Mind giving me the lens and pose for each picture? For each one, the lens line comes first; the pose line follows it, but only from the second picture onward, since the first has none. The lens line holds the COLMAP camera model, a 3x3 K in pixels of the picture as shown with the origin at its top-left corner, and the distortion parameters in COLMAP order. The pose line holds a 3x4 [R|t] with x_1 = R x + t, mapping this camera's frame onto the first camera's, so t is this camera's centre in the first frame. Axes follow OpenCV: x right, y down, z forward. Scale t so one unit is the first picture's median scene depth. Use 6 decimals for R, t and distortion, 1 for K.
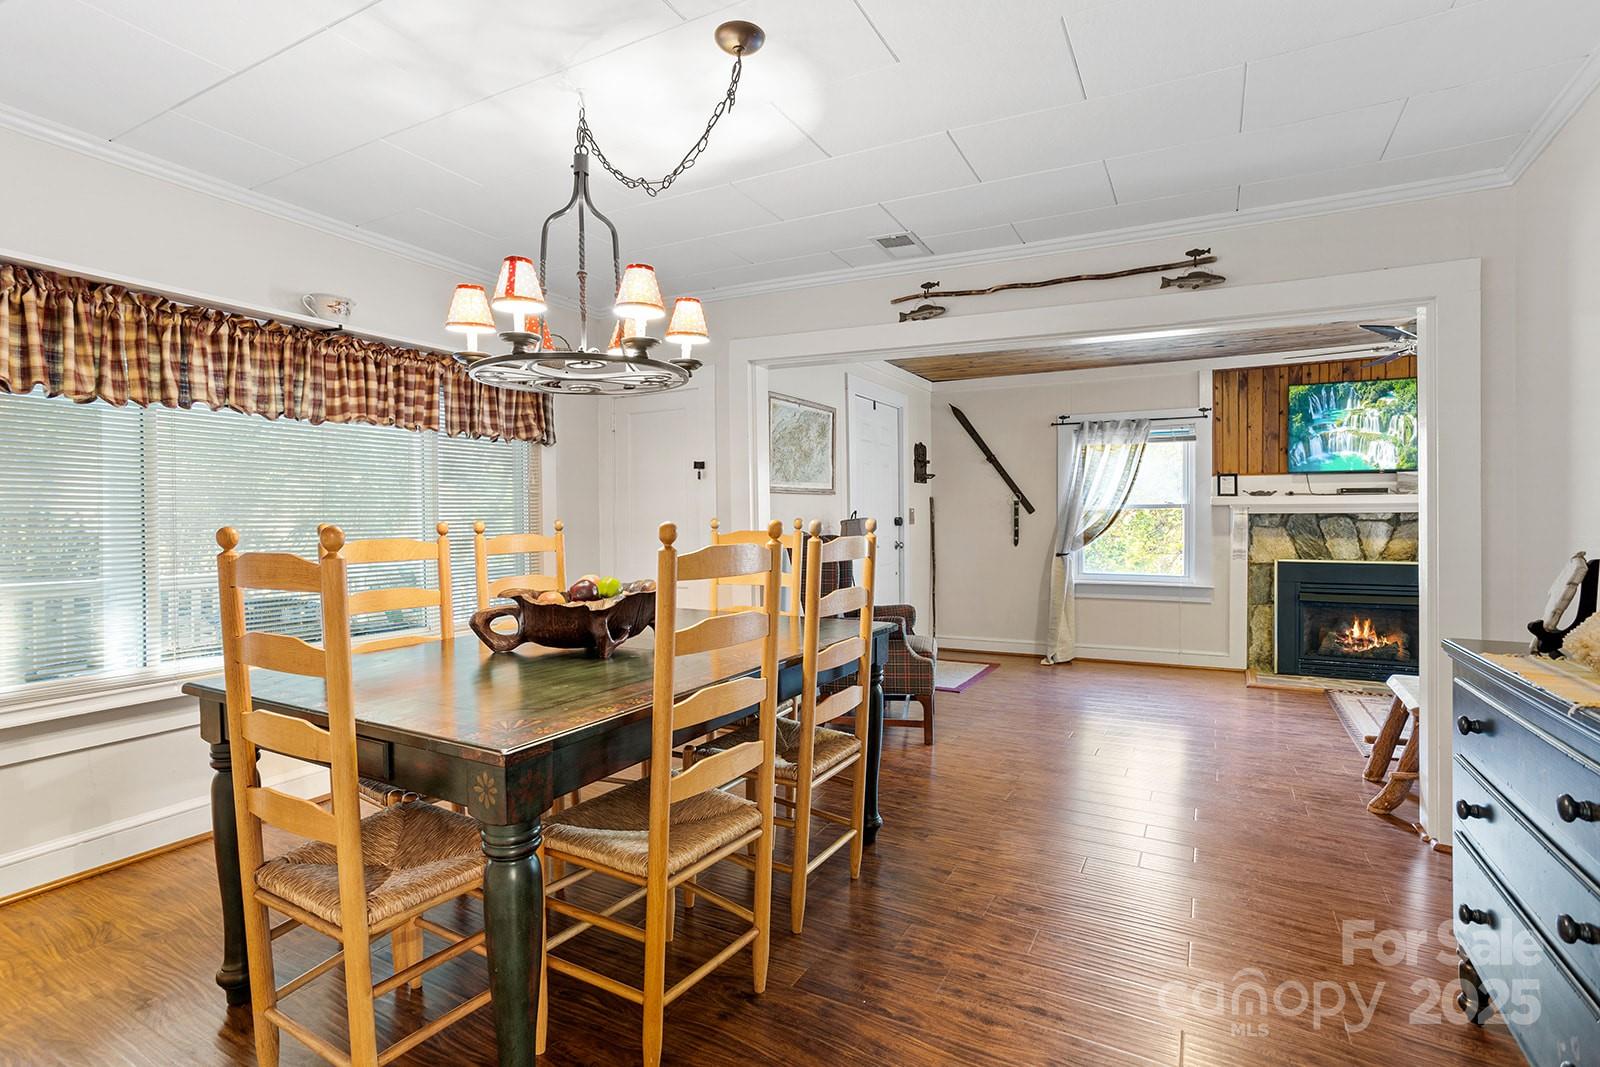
lens RADIAL K [[786.4, 0, 799.7], [0, 786.4, 538.3], [0, 0, 1]] dist [-0.004293, 0.000295]
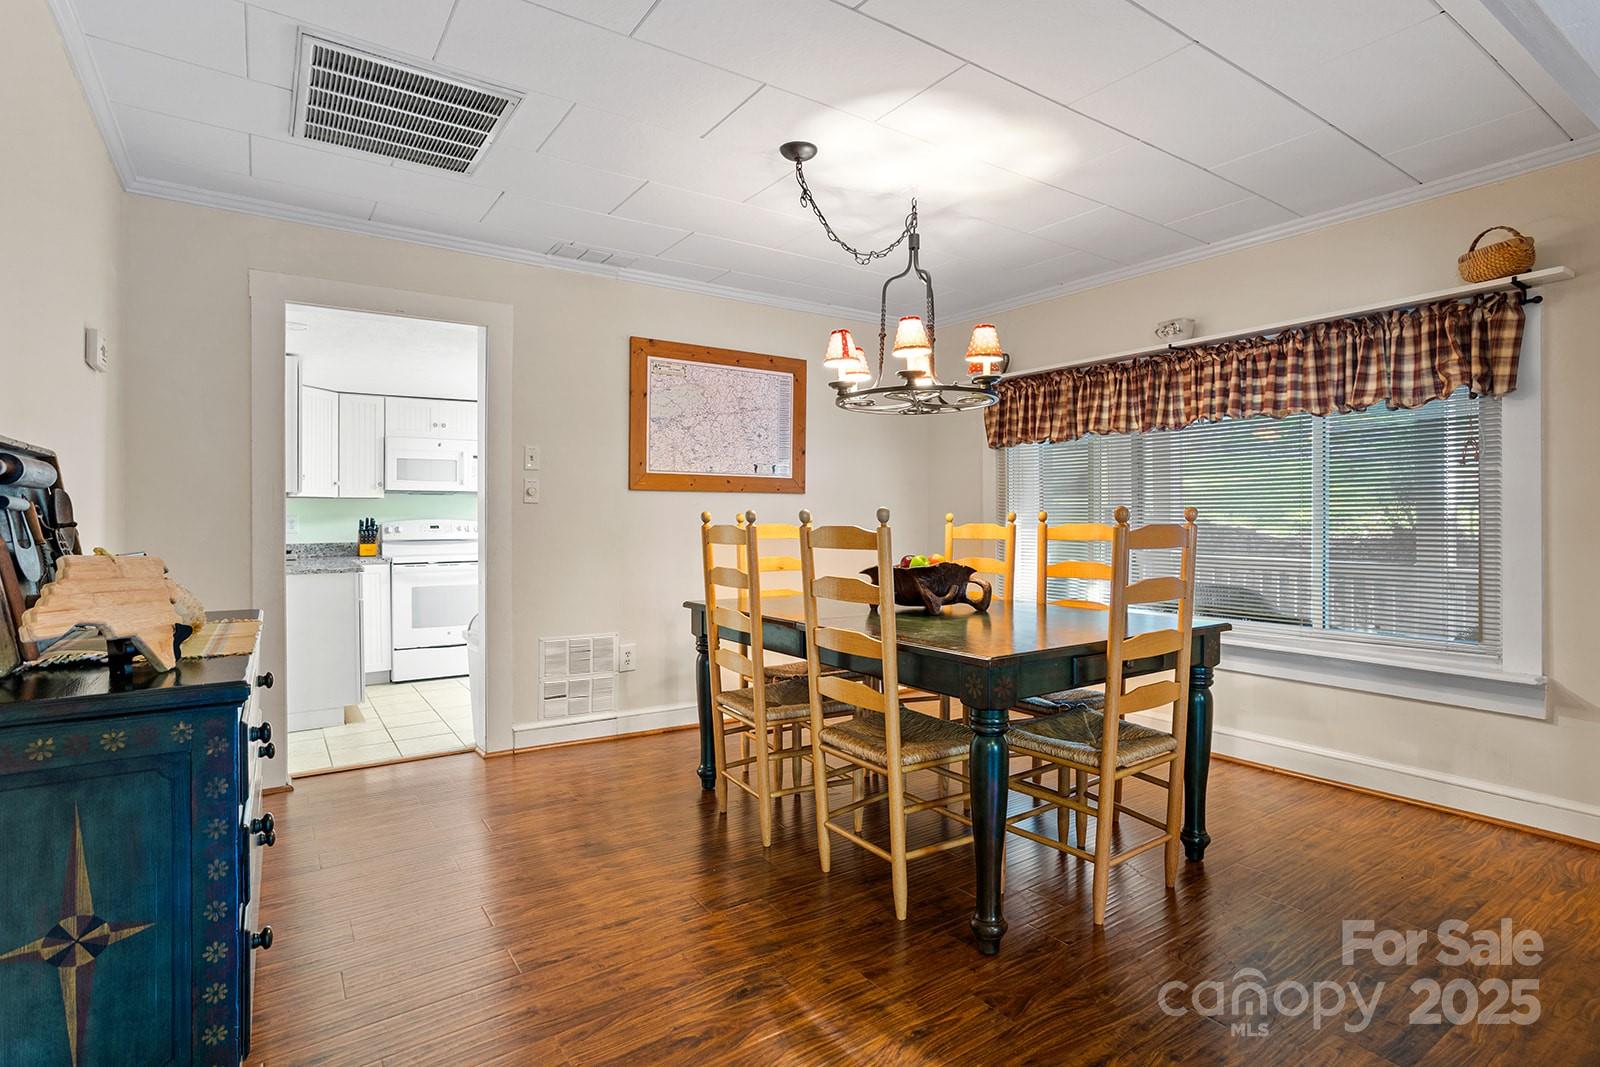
lens RADIAL K [[786.4, 0, 791.4], [0, 786.4, 519.9], [0, 0, 1]] dist [-0.004293, 0.000295]
pose [[-0.477187, 0.000199, -0.878802, 1.159295], [-0.029698, 0.999425, 0.016353, -0.015569], [0.878300, 0.033903, -0.476907, 1.694492]]
